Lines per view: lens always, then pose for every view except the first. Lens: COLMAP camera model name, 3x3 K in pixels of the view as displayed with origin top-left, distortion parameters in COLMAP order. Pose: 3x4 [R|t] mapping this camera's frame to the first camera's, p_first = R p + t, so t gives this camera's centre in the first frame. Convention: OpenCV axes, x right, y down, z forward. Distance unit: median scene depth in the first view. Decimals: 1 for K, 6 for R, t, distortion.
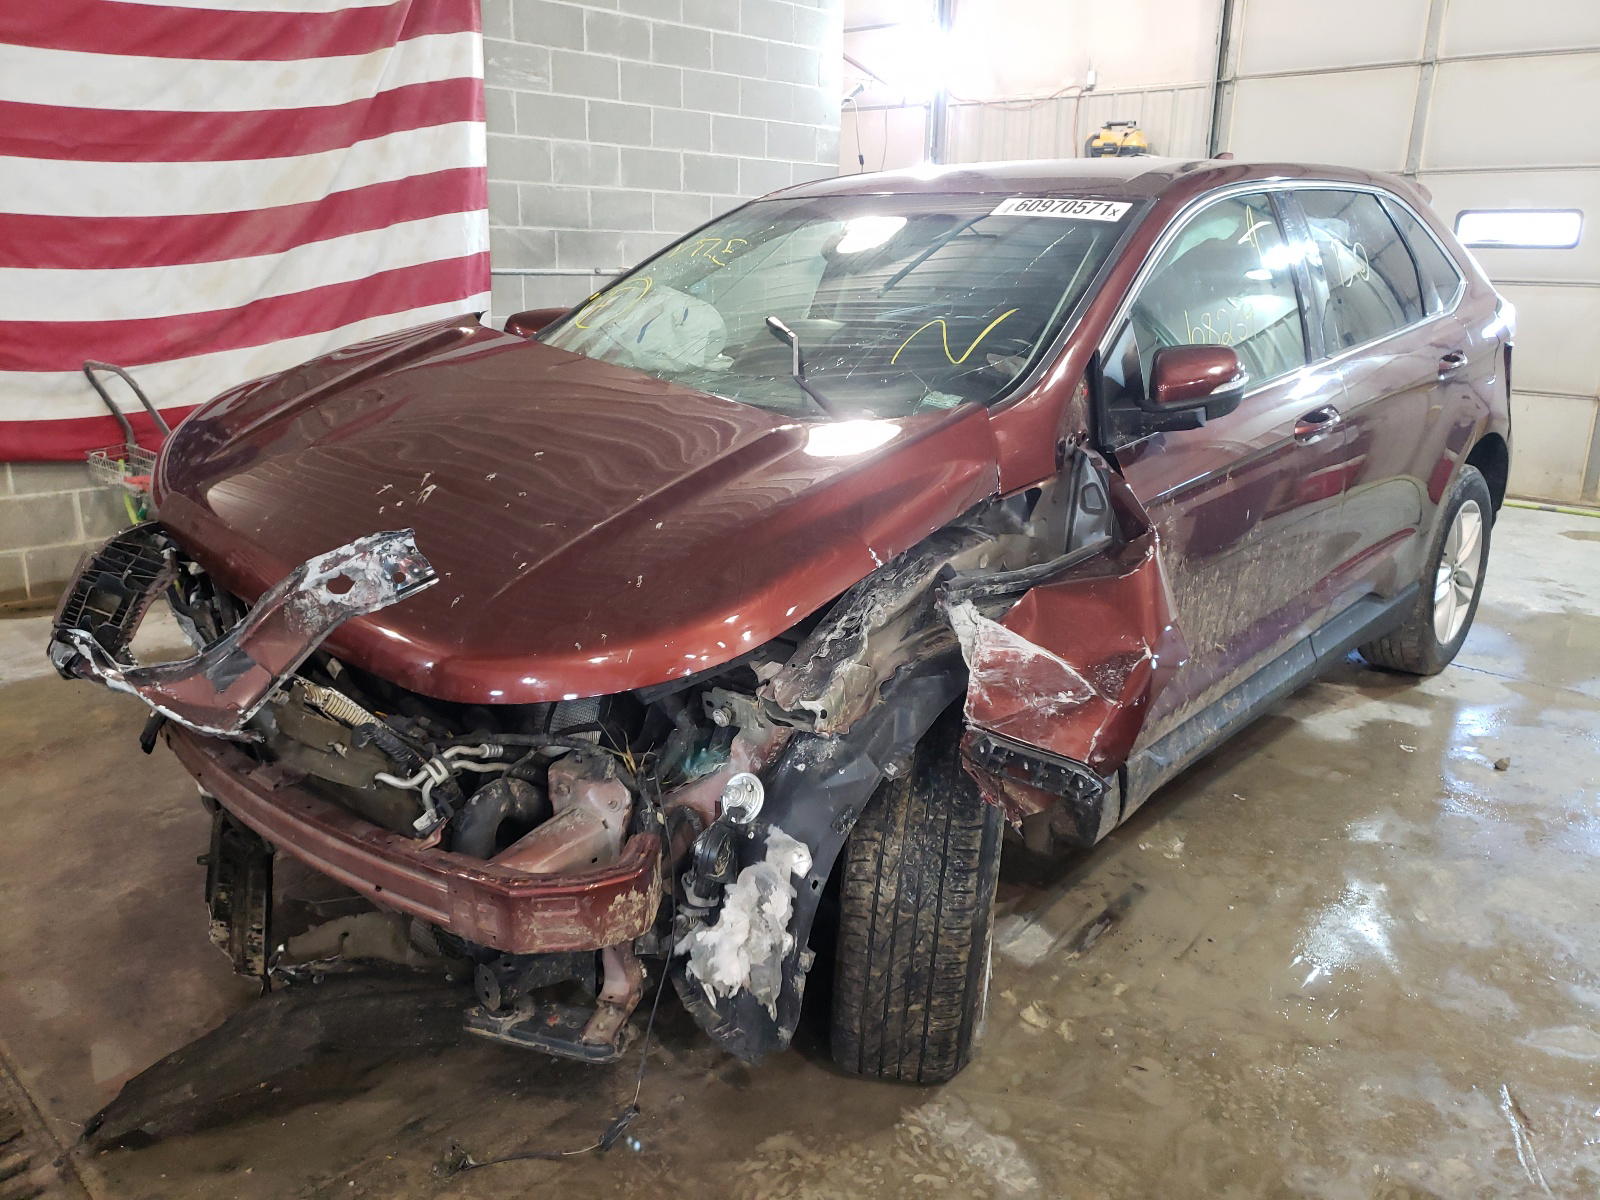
lens RADIAL K [[1234.4, 0, 800.0], [0, 1234.4, 600.0], [0, 0, 1]] dist [0.002910, -0.003822]
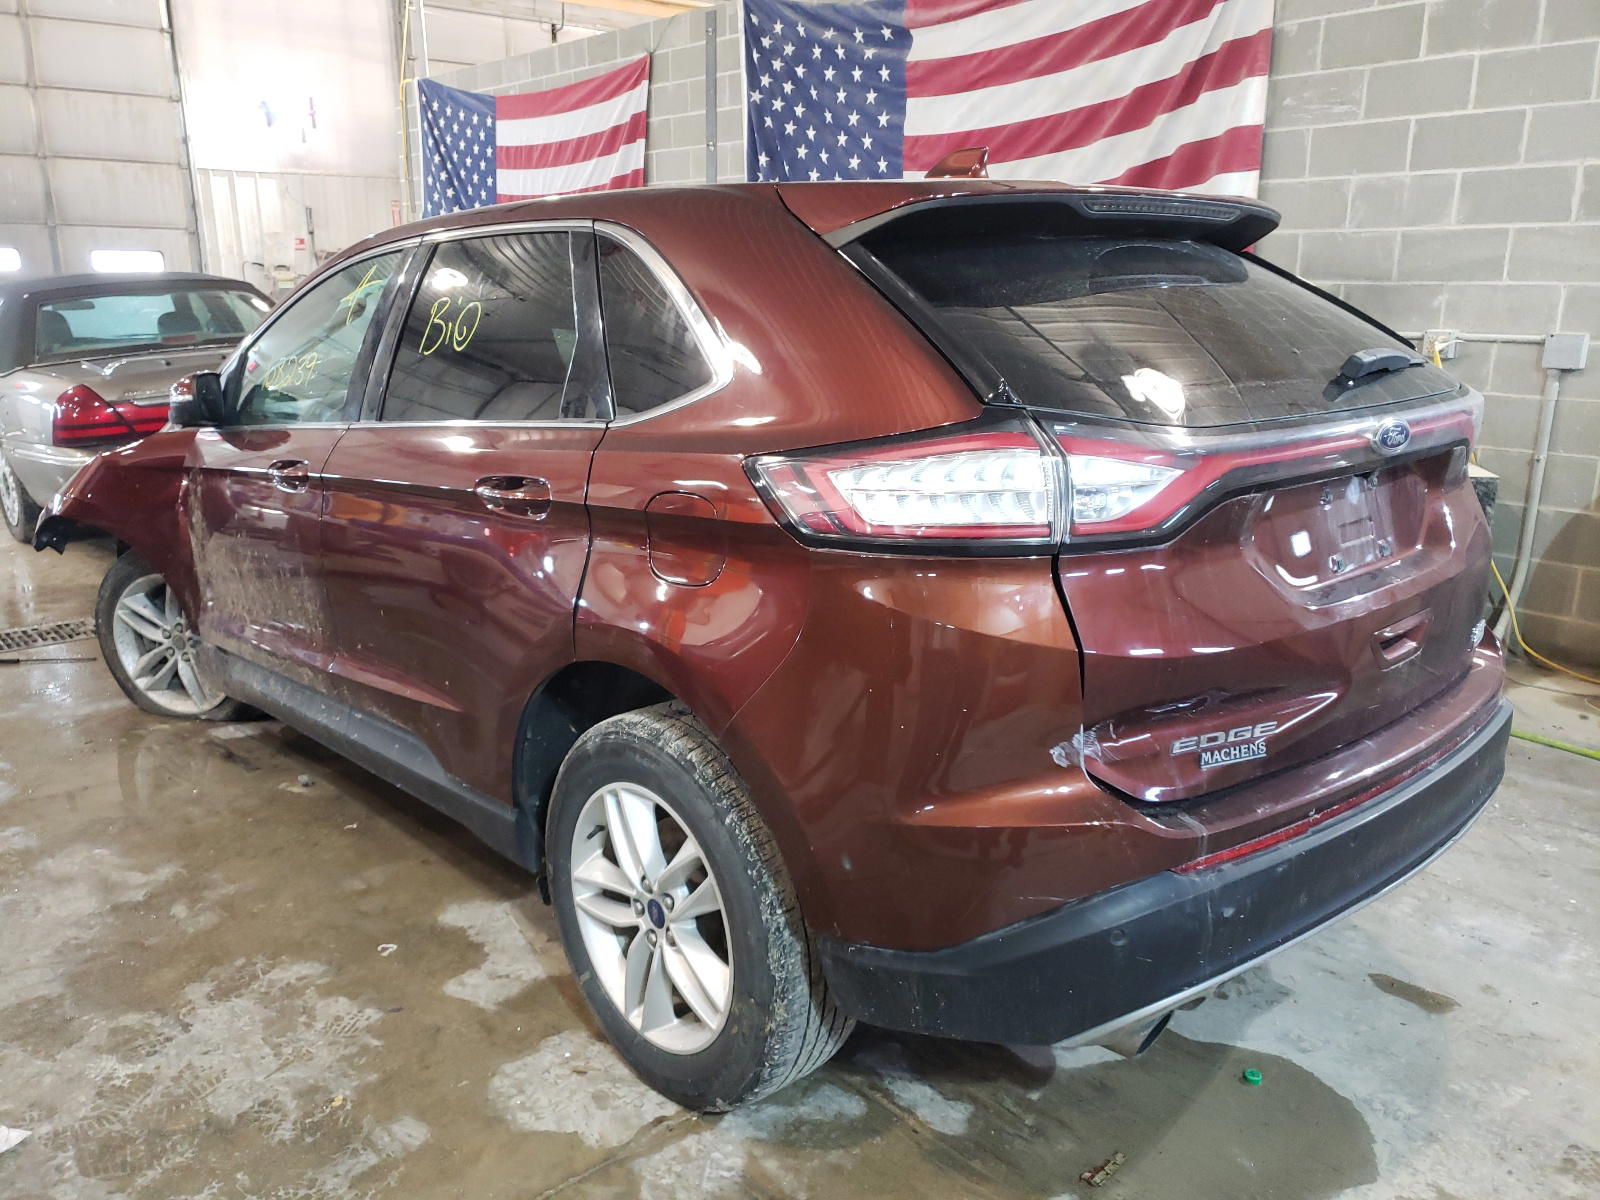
lens RADIAL K [[1205.0, 0, 800.0], [0, 1205.0, 600.0], [0, 0, 1]] dist [0.060686, -0.035489]
pose [[-0.060636, 0.234959, -0.970112, 0.693457], [-0.286282, 0.926975, 0.242405, -0.198346], [0.956225, 0.292424, 0.011057, 0.709374]]
